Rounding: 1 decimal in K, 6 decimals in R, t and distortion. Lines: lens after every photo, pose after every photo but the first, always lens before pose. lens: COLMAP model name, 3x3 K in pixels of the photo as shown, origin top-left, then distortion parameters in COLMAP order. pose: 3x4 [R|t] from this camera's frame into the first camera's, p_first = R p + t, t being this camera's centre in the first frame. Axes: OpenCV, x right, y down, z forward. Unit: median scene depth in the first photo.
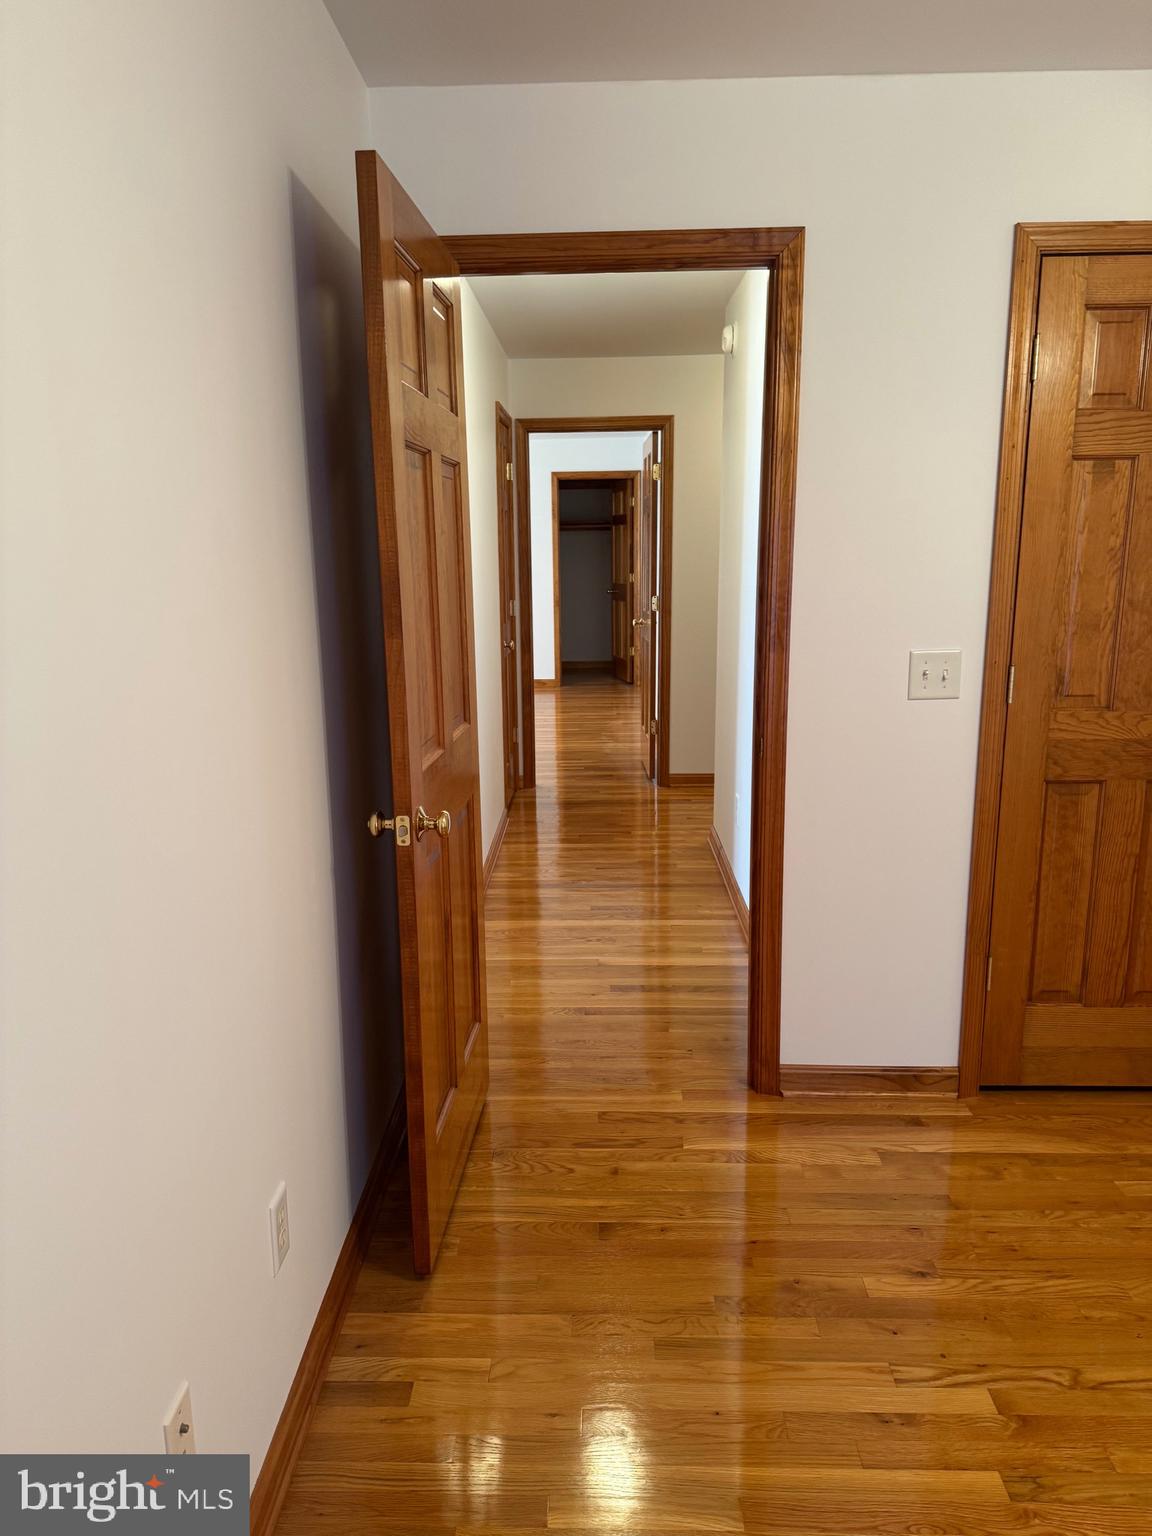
lens RADIAL K [[1084.4, 0, 565.2], [0, 1084.4, 765.0], [0, 0, 1]] dist [0.063049, -0.089590]
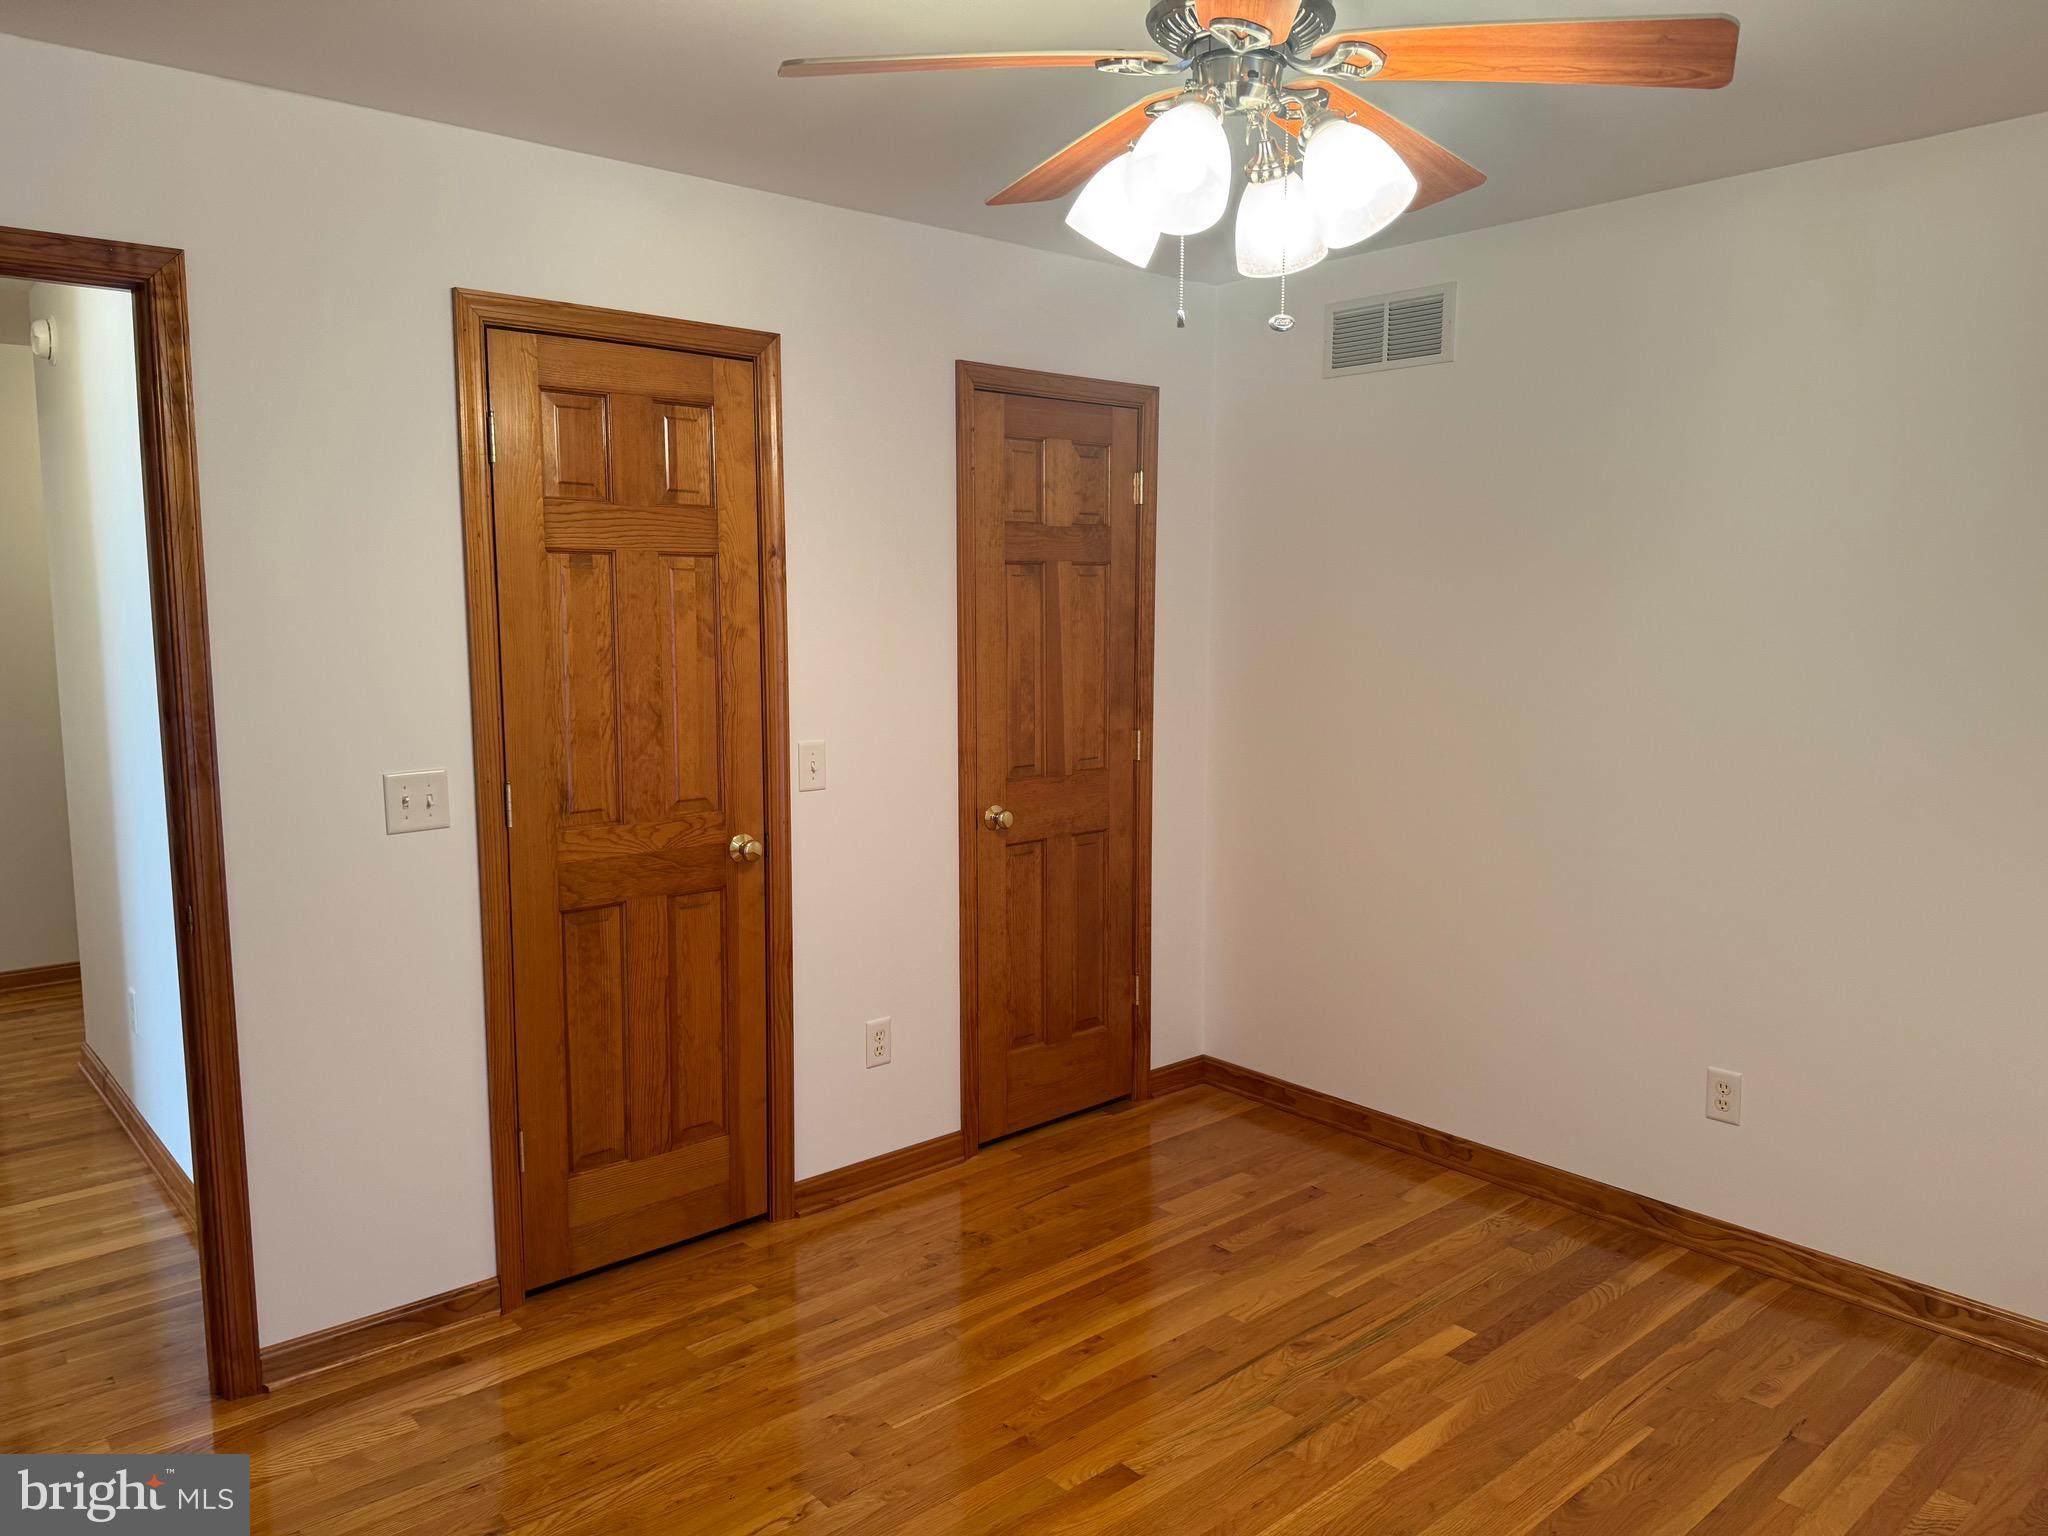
lens RADIAL K [[1445.9, 0, 1034.4], [0, 1445.9, 783.6], [0, 0, 1]] dist [0.063049, -0.089590]
pose [[0.729428, -0.078277, 0.679564, -0.064537], [0.129581, 0.991256, -0.024909, -0.008497], [-0.671672, 0.106228, 0.733193, -0.111129]]
